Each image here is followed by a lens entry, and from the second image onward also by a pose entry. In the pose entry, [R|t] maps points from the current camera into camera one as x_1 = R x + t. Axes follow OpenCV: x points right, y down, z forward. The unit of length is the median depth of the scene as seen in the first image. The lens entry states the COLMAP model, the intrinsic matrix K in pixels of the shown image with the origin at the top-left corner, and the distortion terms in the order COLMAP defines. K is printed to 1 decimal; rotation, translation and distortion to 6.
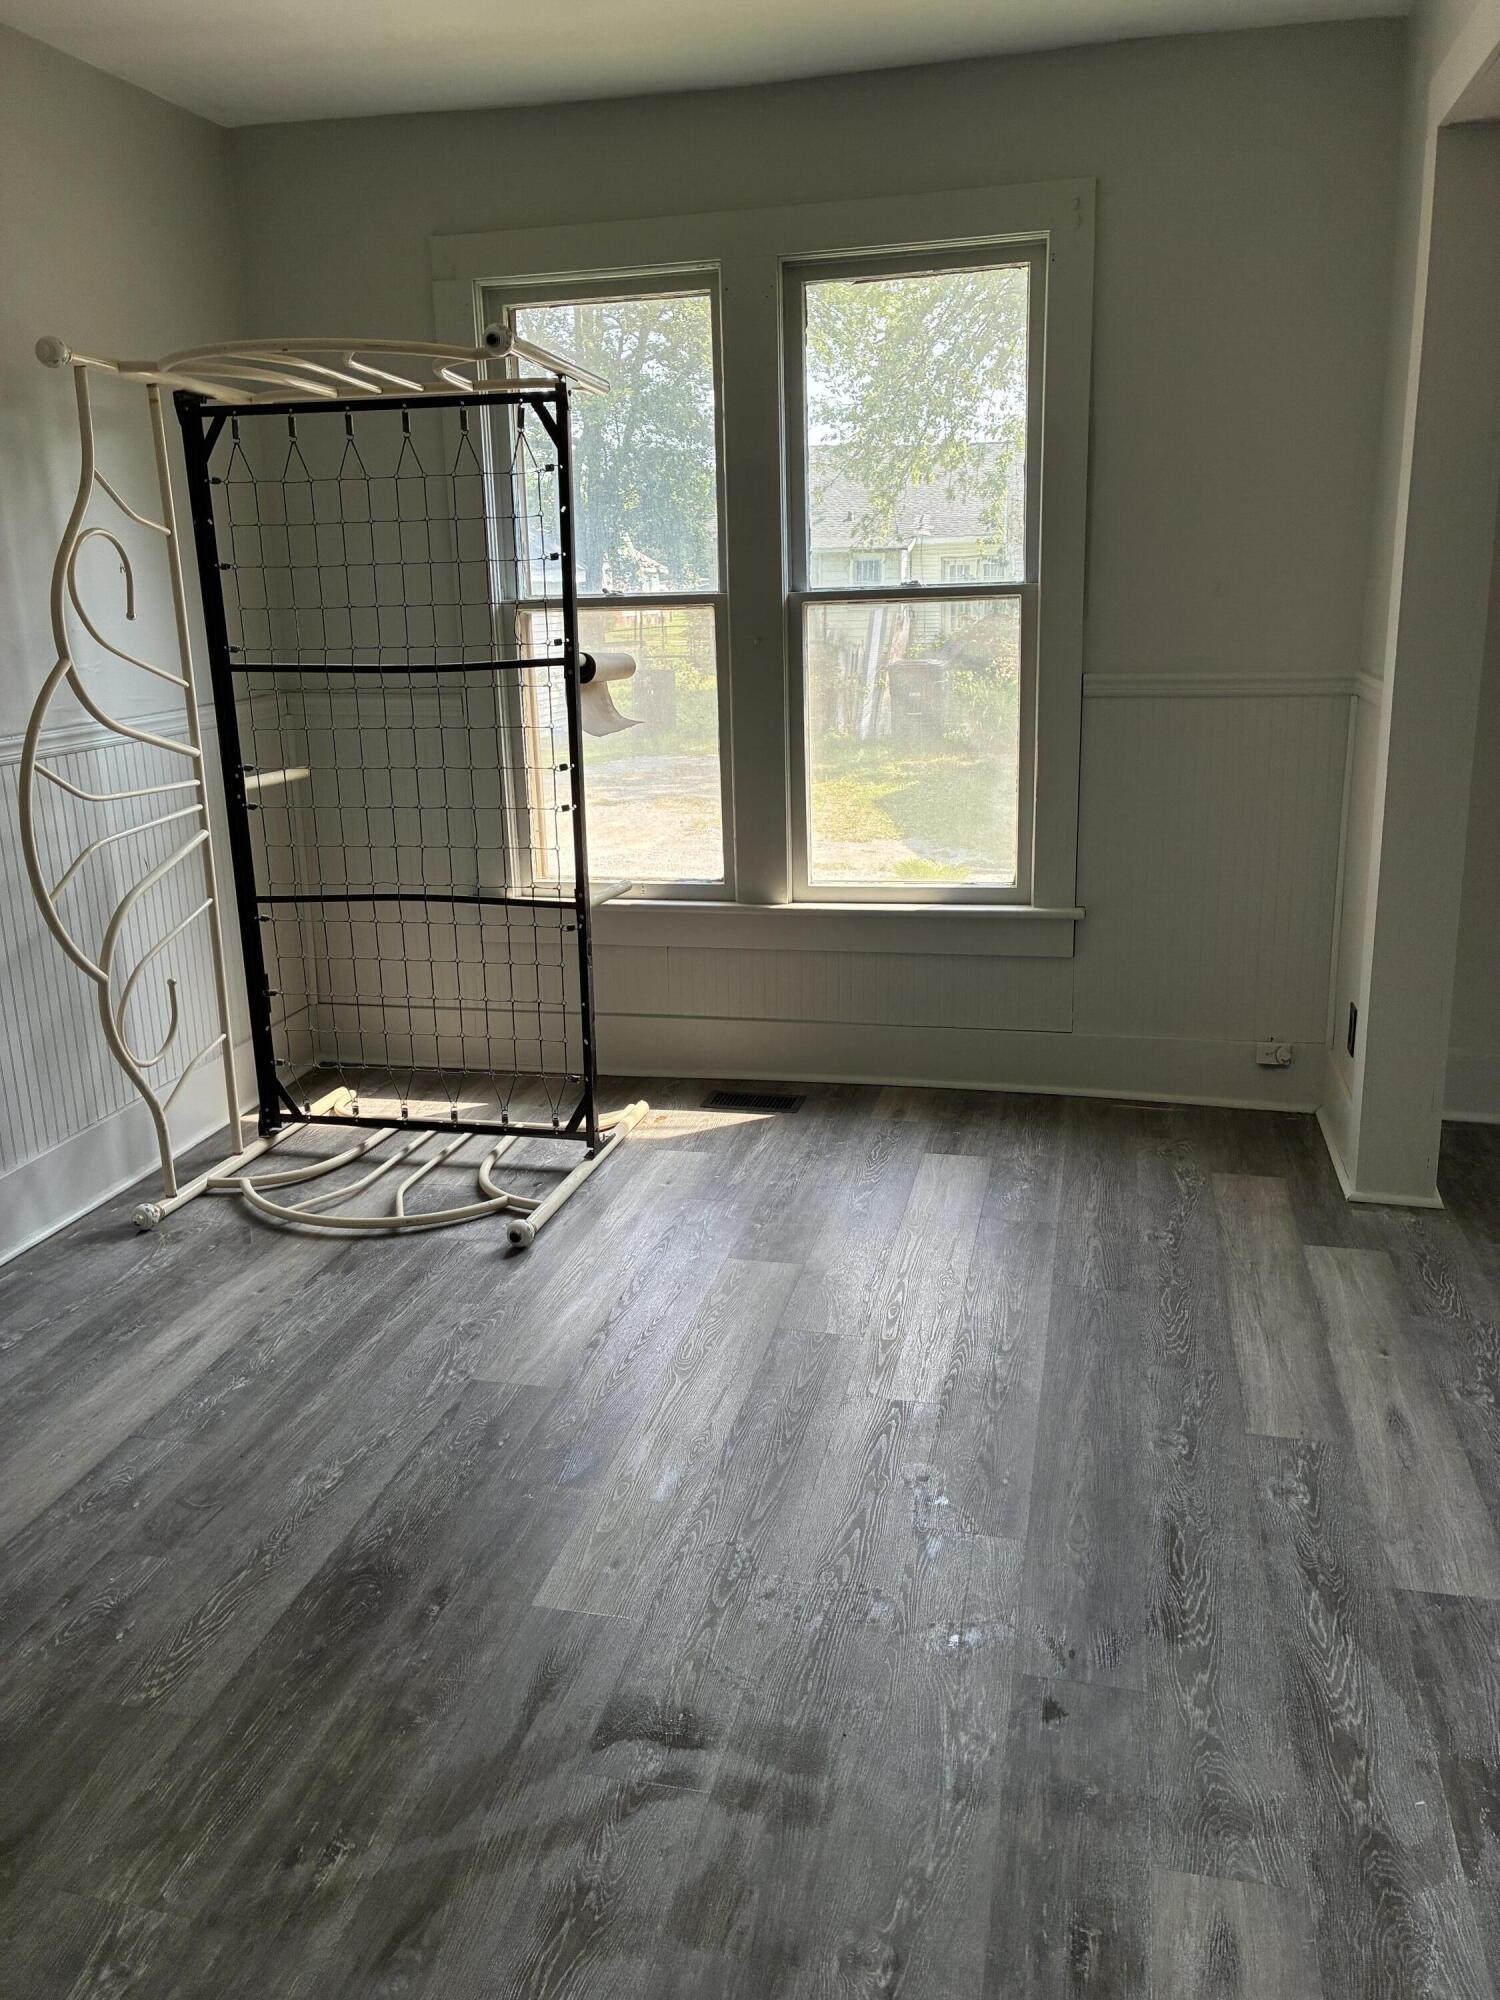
lens RADIAL K [[1526.9, 0, 761.8], [0, 1526.9, 984.6], [0, 0, 1]] dist [0.057180, -0.067915]
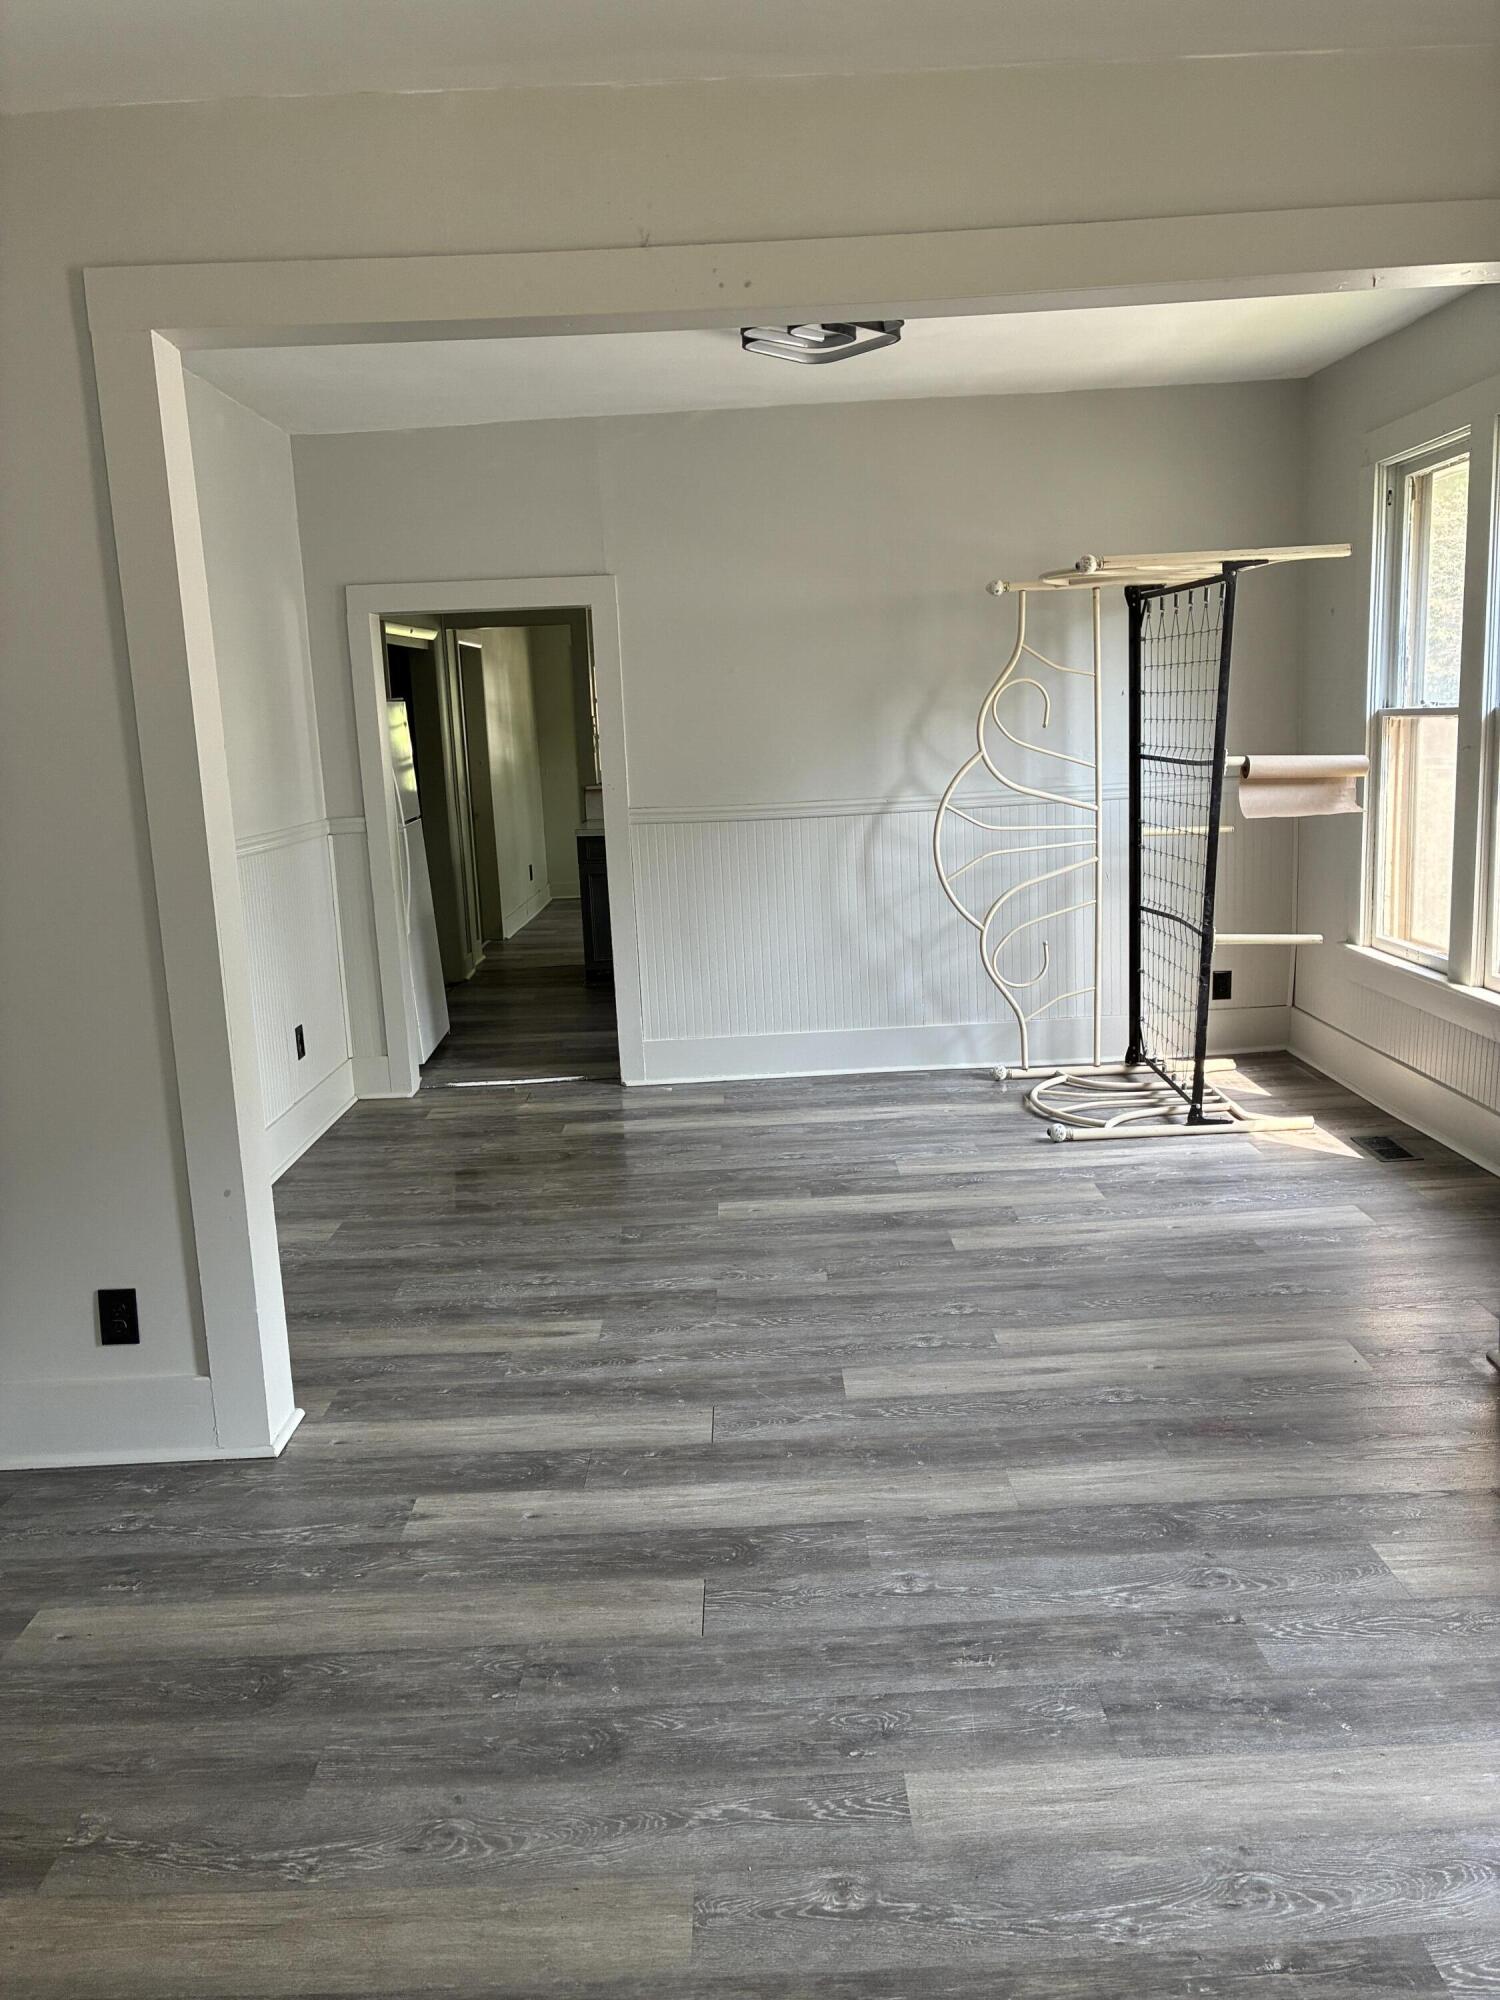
lens RADIAL K [[1526.9, 0, 747.6], [0, 1526.9, 1007.8], [0, 0, 1]] dist [0.057180, -0.067915]
pose [[0.229161, 0.198747, -0.952882, 1.177596], [-0.207679, 0.966376, 0.151616, -0.122934], [0.950976, 0.163149, 0.262731, 0.278130]]
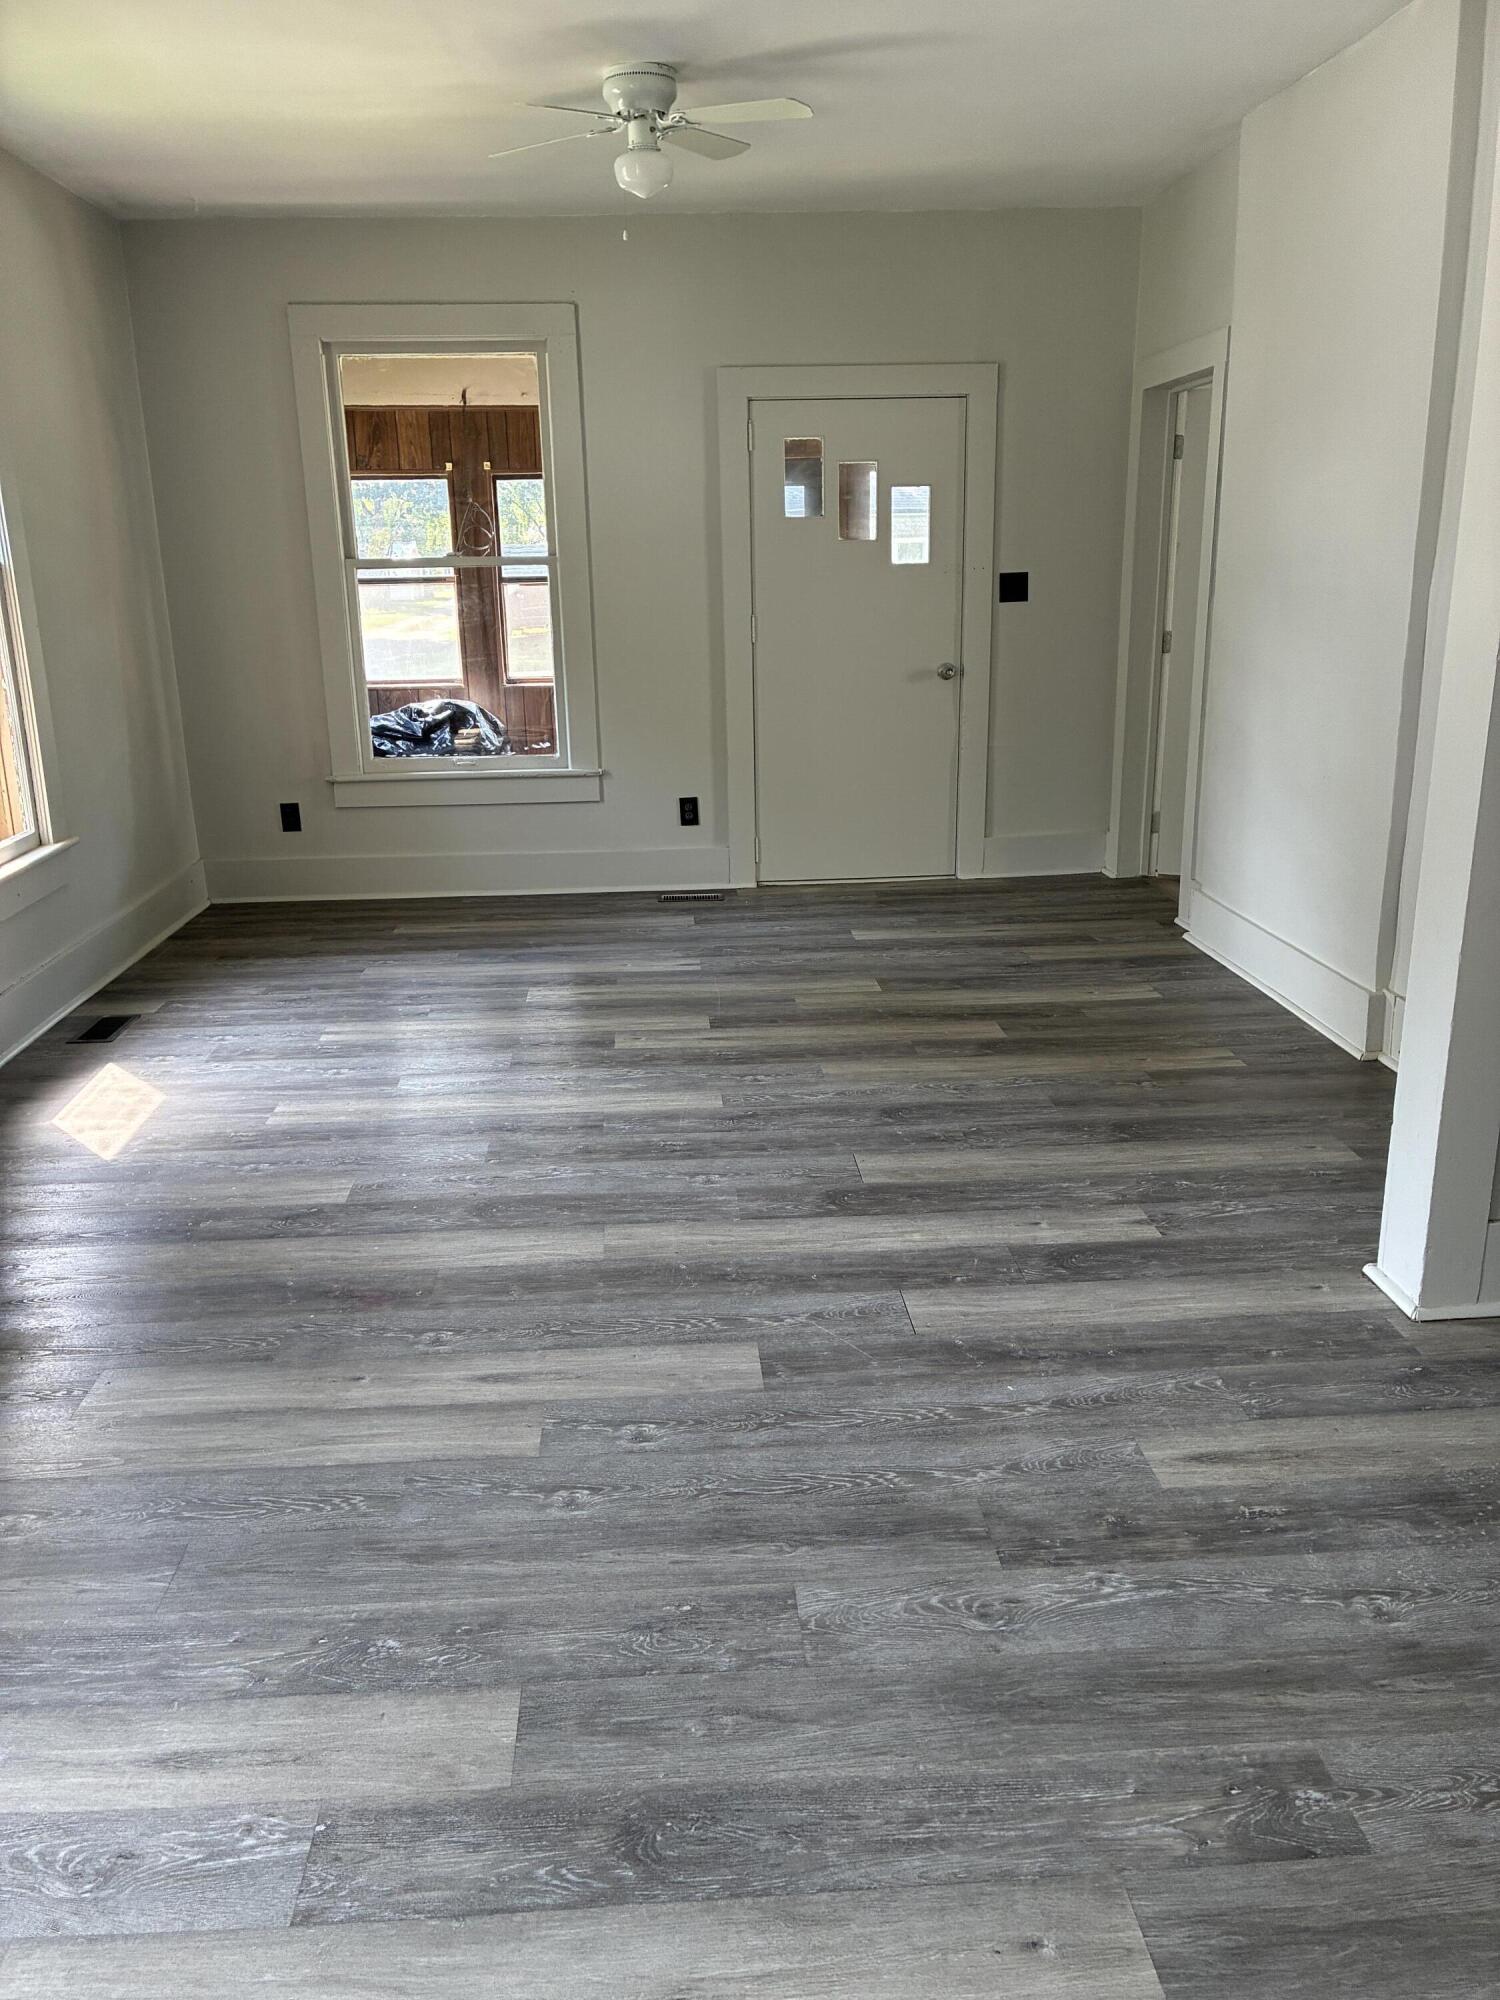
lens RADIAL K [[1526.9, 0, 752.6], [0, 1526.9, 995.3], [0, 0, 1]] dist [0.057180, -0.067915]
pose [[-0.291838, -0.232874, 0.927685, -0.397415], [0.267673, 0.911267, 0.312960, -0.168012], [-0.918249, 0.339650, -0.203608, 0.739937]]
